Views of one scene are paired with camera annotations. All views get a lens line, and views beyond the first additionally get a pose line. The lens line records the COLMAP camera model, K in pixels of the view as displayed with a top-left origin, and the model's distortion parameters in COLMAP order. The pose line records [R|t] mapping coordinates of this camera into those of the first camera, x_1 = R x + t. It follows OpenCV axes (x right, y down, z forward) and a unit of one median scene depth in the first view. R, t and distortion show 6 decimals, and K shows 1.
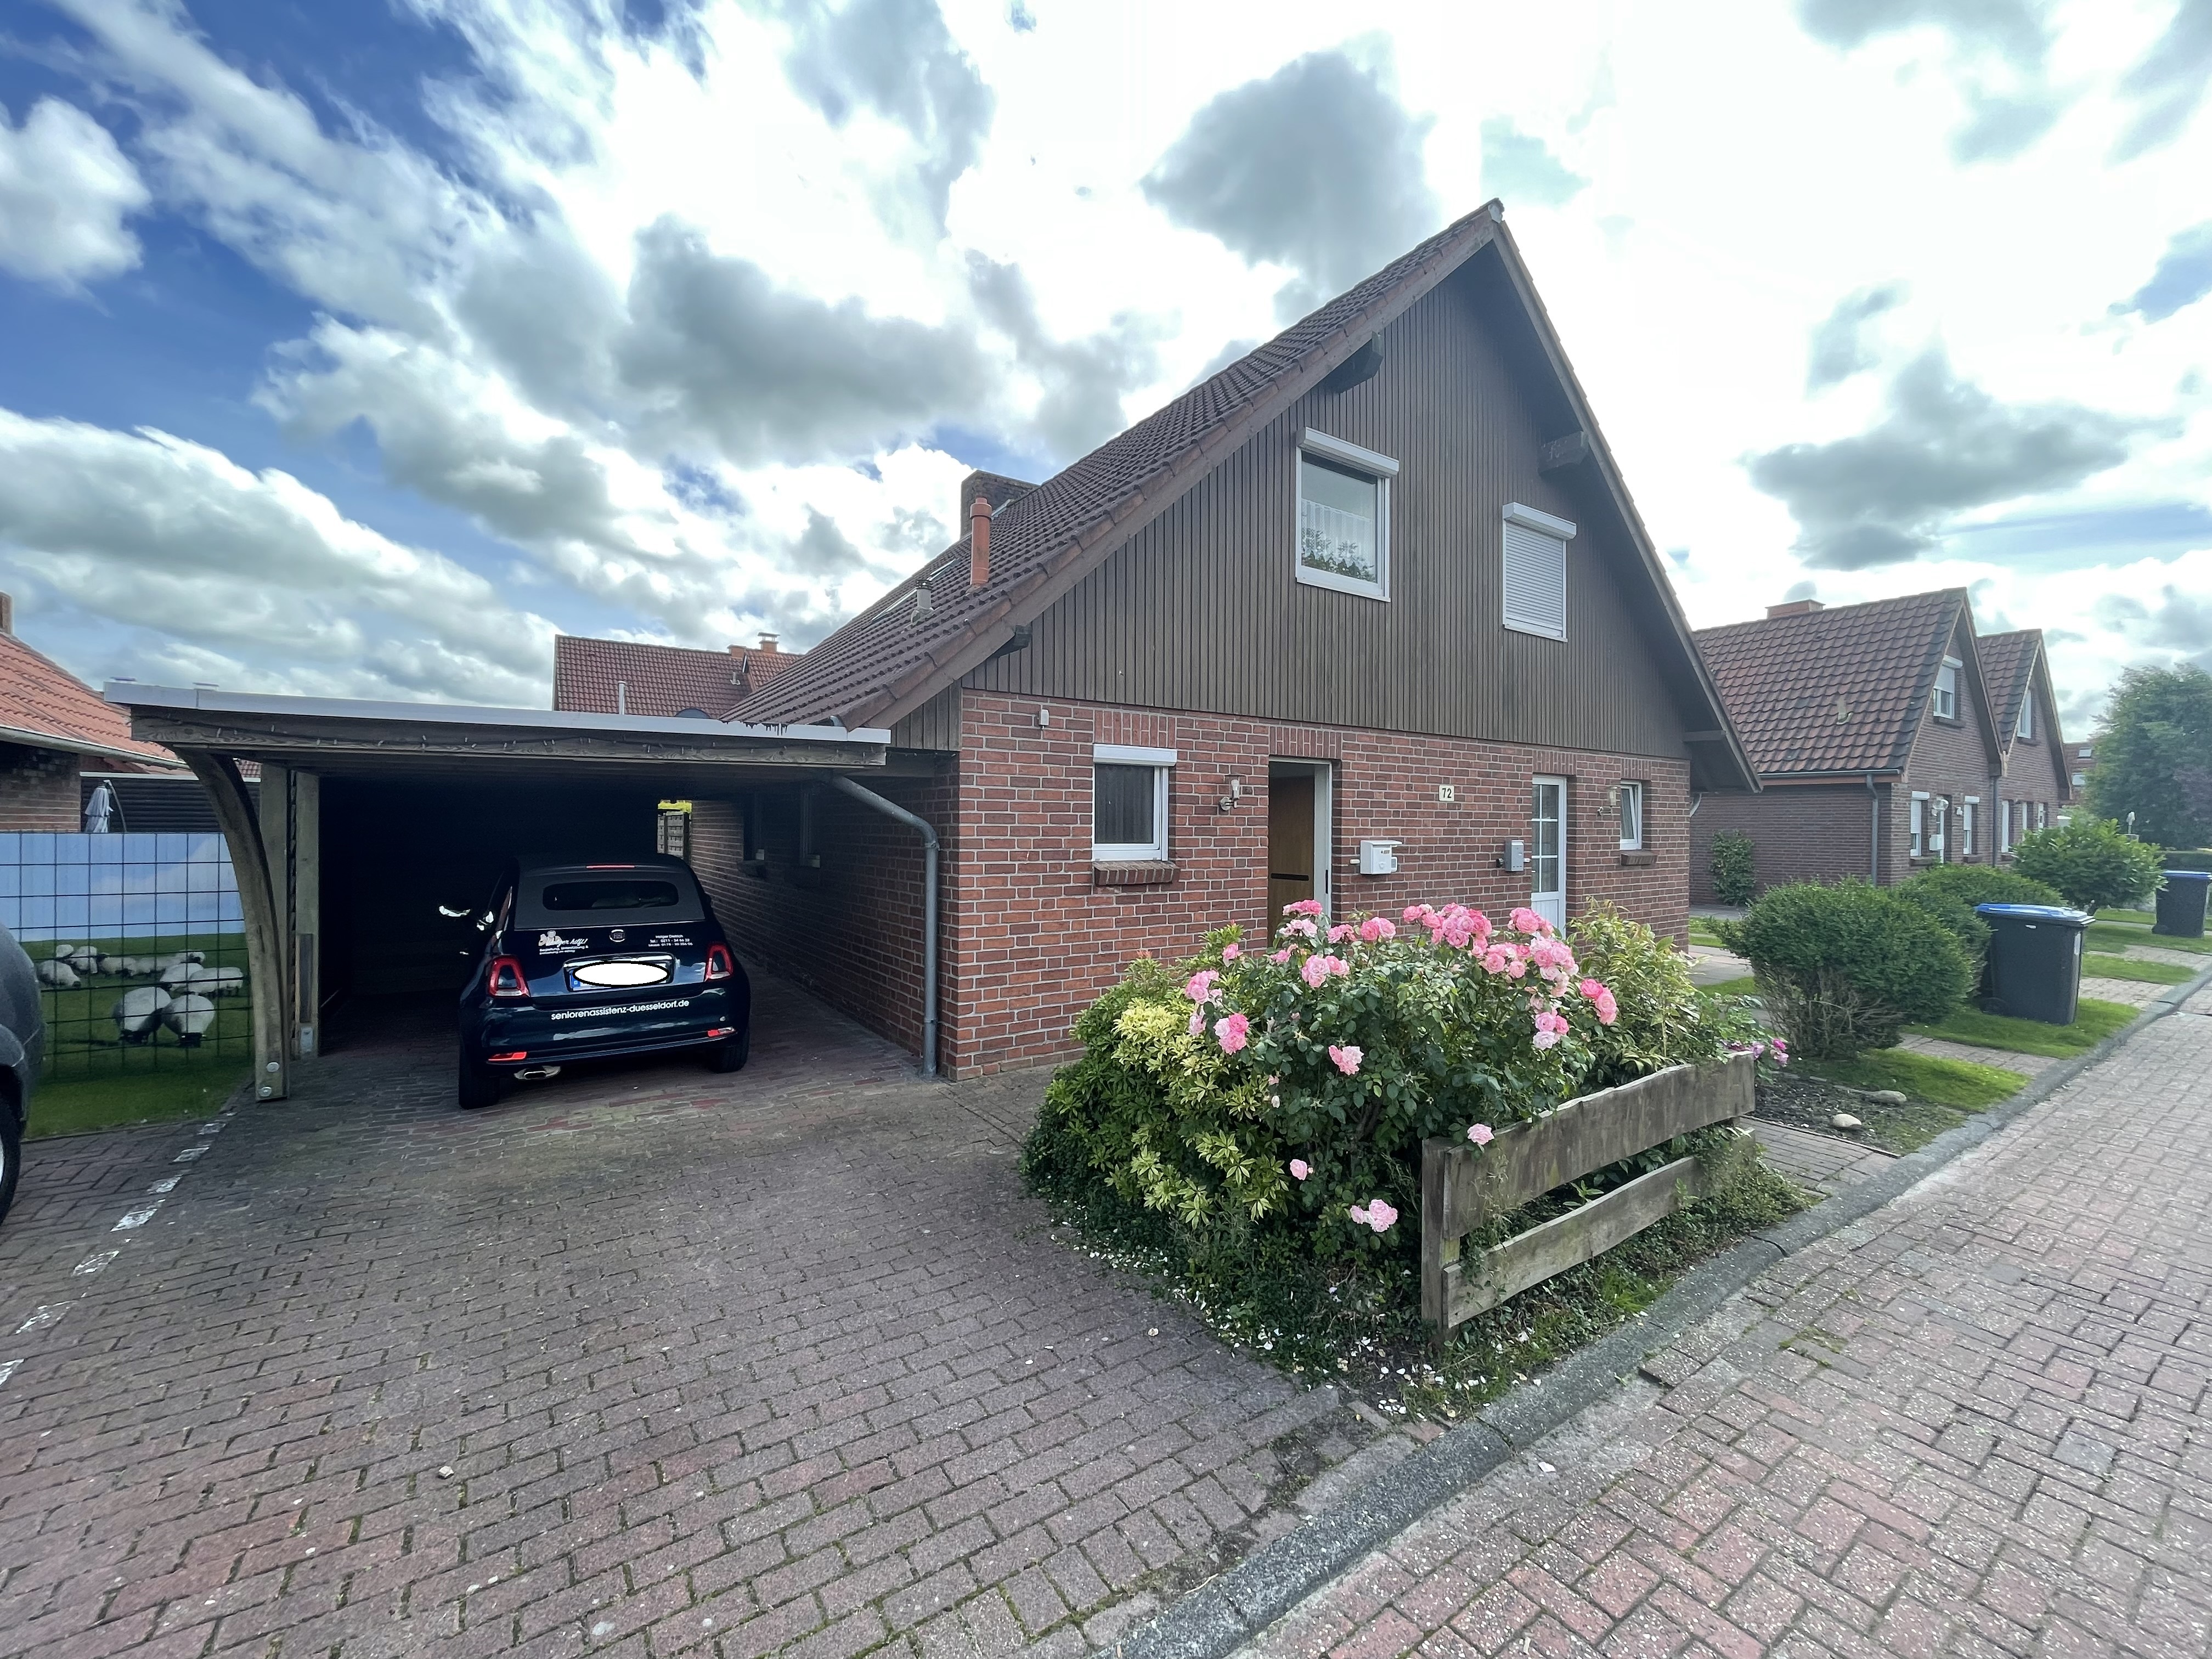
lens RADIAL K [[892.5, 0, 1109.6], [0, 892.5, 831.1], [0, 0, 1]] dist [0.000589, 0.000044]
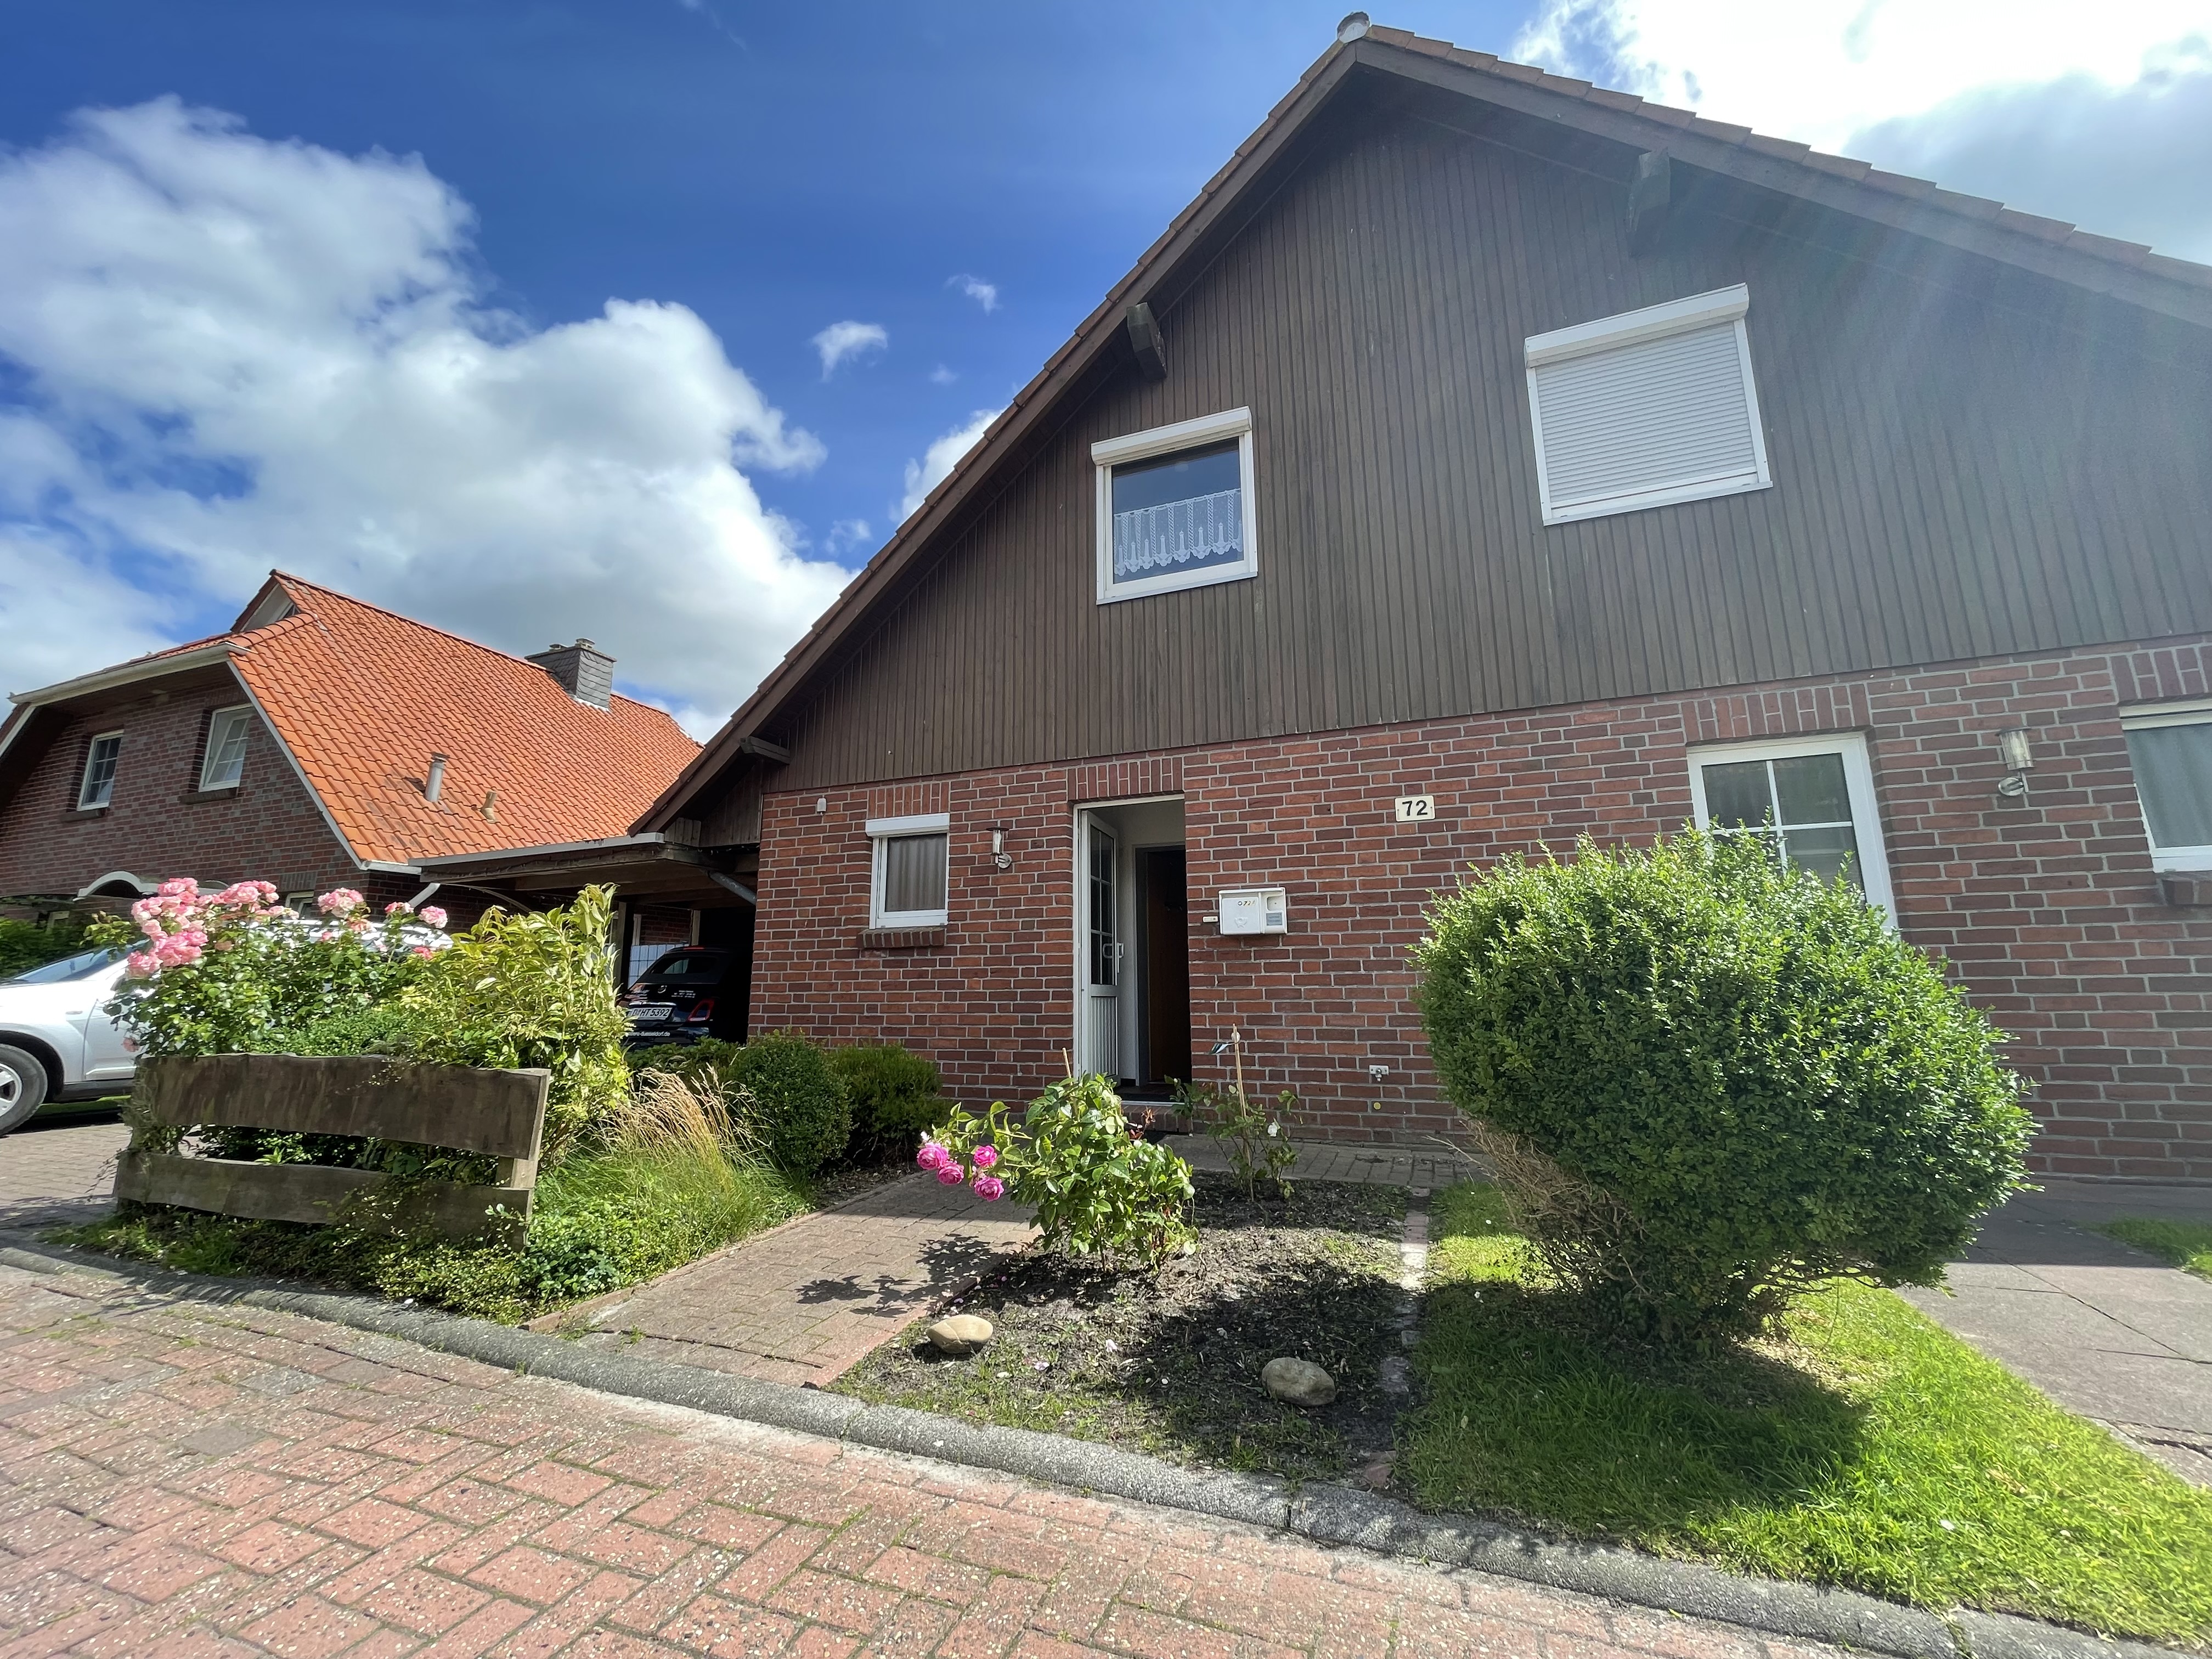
lens RADIAL K [[892.5, 0, 1109.9], [0, 892.5, 827.9], [0, 0, 1]] dist [0.000589, 0.000044]
pose [[0.572261, -0.165061, -0.803288, 1.018153], [0.006801, 0.980456, -0.196621, 0.127948], [0.820043, 0.107055, 0.562199, 0.613097]]
